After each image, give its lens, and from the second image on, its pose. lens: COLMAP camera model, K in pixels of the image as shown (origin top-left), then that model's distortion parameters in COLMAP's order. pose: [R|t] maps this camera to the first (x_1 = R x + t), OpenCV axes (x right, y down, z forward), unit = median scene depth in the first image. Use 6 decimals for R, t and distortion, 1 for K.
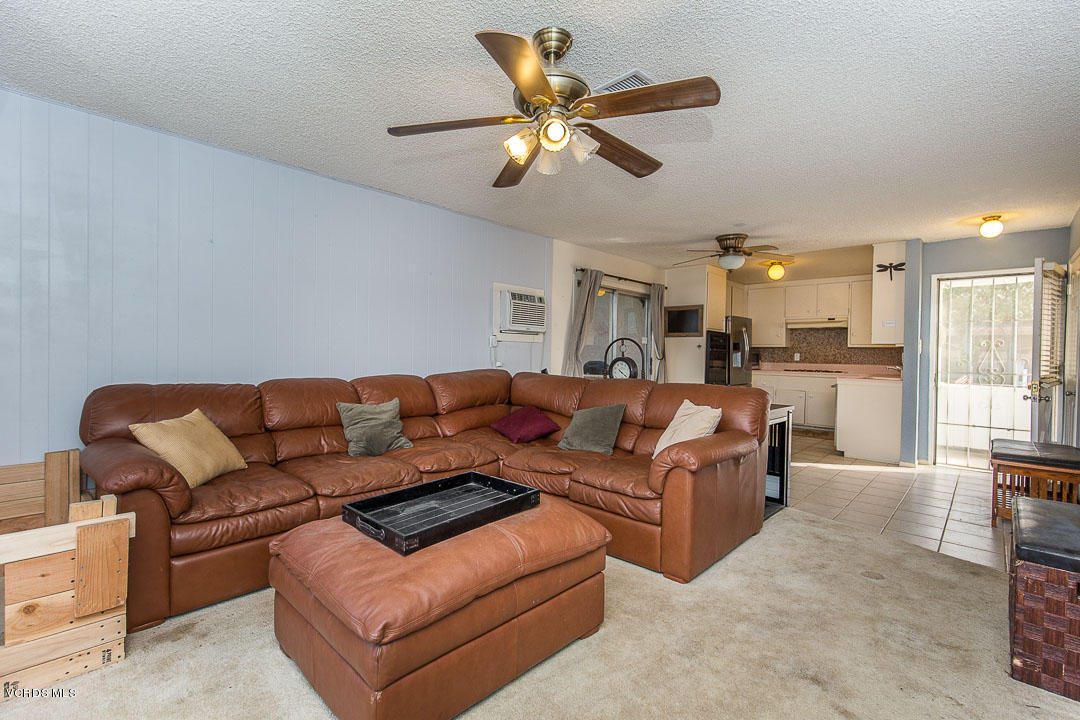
lens RADIAL K [[491.7, 0, 532.8], [0, 491.7, 360.2], [0, 0, 1]] dist [-0.004576, -0.000878]
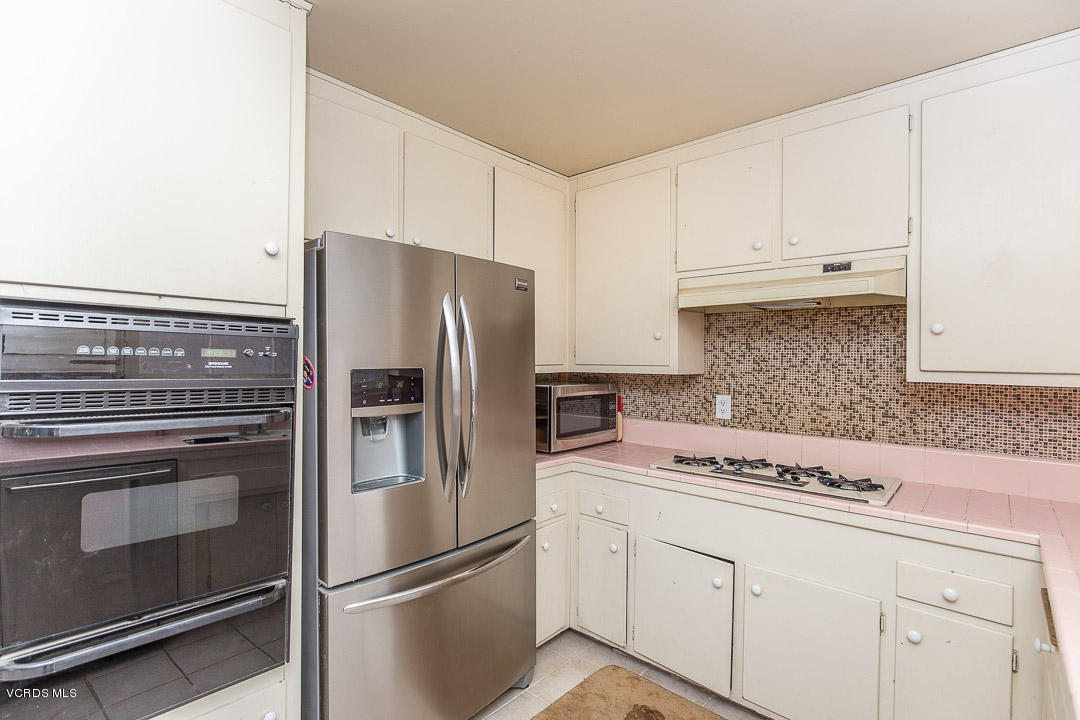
lens RADIAL K [[510.1, 0, 536.0], [0, 510.1, 358.9], [0, 0, 1]] dist [-0.012168, 0.000689]
pose [[0.999831, -0.004290, 0.017889, 0.648010], [0.004540, 0.999893, -0.013928, -0.049246], [-0.017827, 0.014007, 0.999743, 1.071107]]
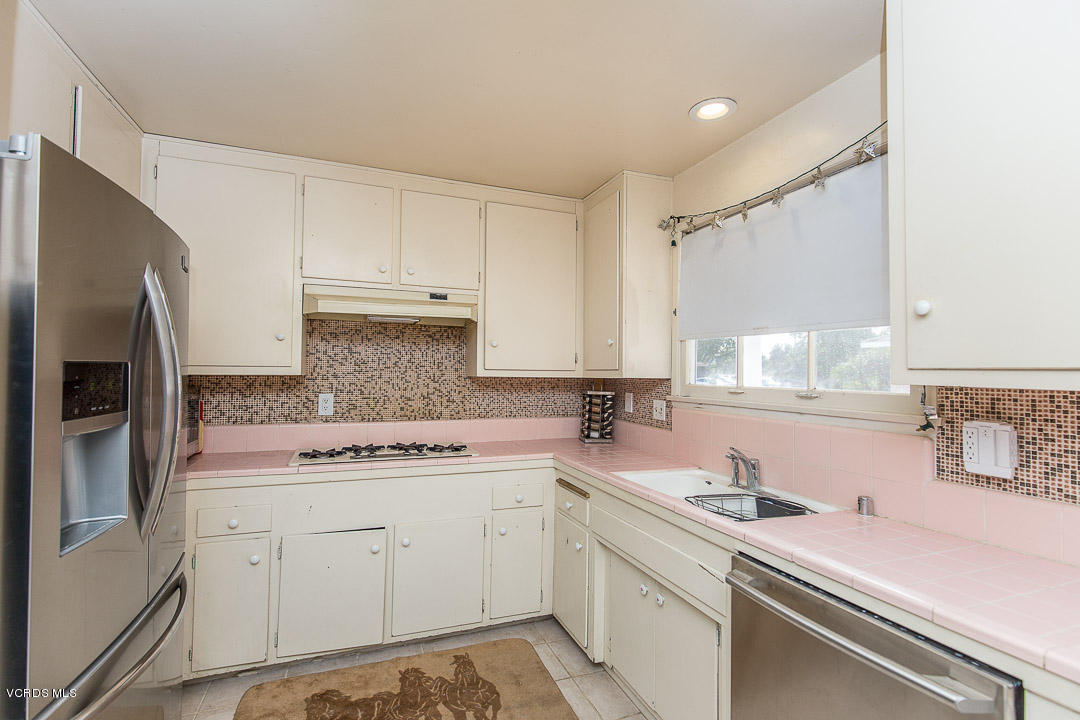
lens RADIAL K [[487.9, 0, 539.3], [0, 487.9, 357.4], [0, 0, 1]] dist [-0.002392, -0.000685]
pose [[0.430528, 0.020930, 0.902334, 0.469360], [0.008978, 0.999582, -0.027469, -0.043013], [-0.902532, 0.019927, 0.430161, 1.127618]]
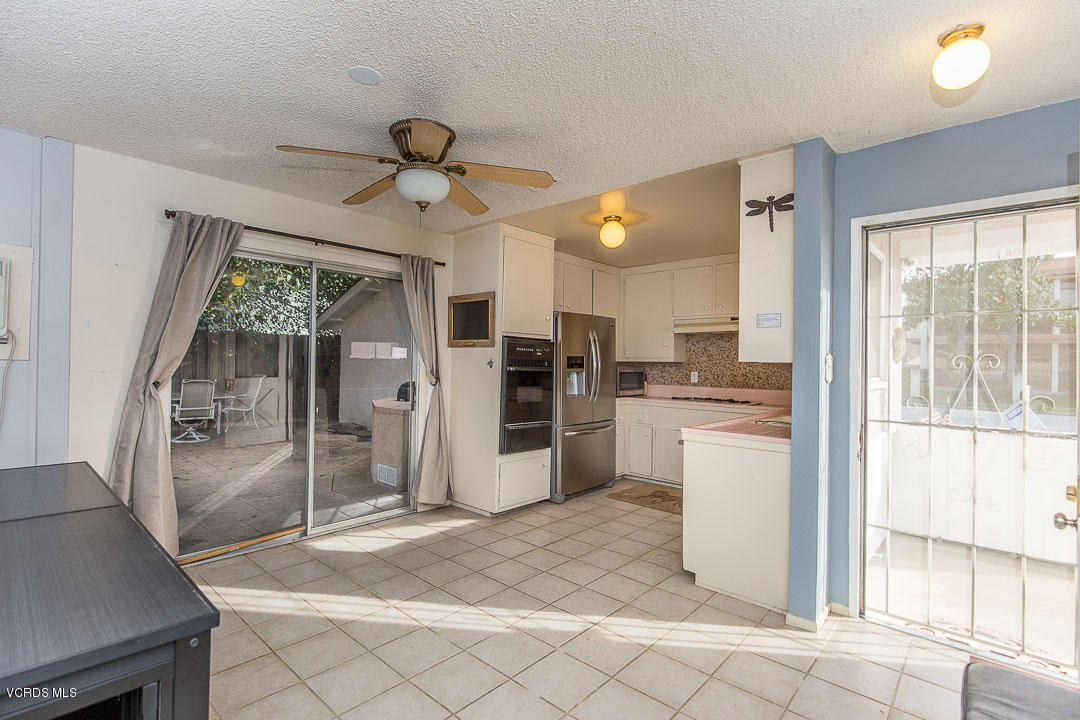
lens RADIAL K [[510.1, 0, 536.0], [0, 510.1, 358.9], [0, 0, 1]] dist [-0.012168, 0.000689]
pose [[0.999753, 0.000199, 0.022229, 0.480900], [0.000255, 0.999792, -0.020405, -0.026108], [-0.022229, 0.020406, 0.999545, 0.498210]]
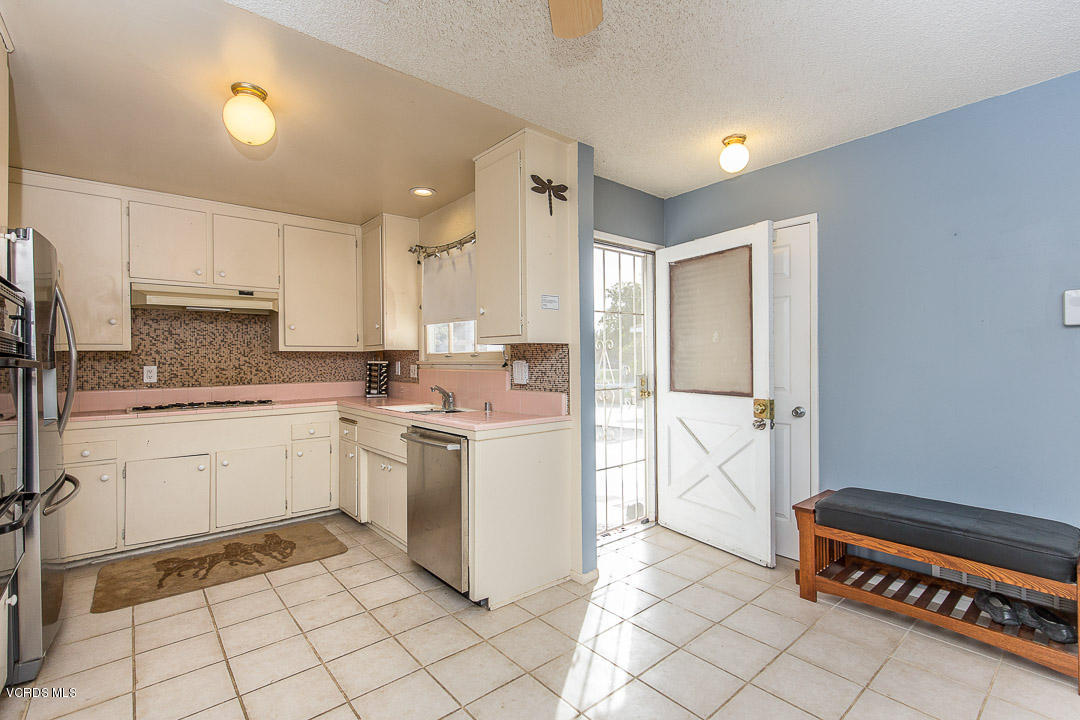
lens RADIAL K [[487.9, 0, 539.3], [0, 487.9, 357.4], [0, 0, 1]] dist [-0.002392, -0.000685]
pose [[0.113315, -0.010690, 0.993502, 0.237599], [0.027471, 0.999594, 0.007623, -0.023305], [-0.993179, 0.026429, 0.113562, 0.948467]]
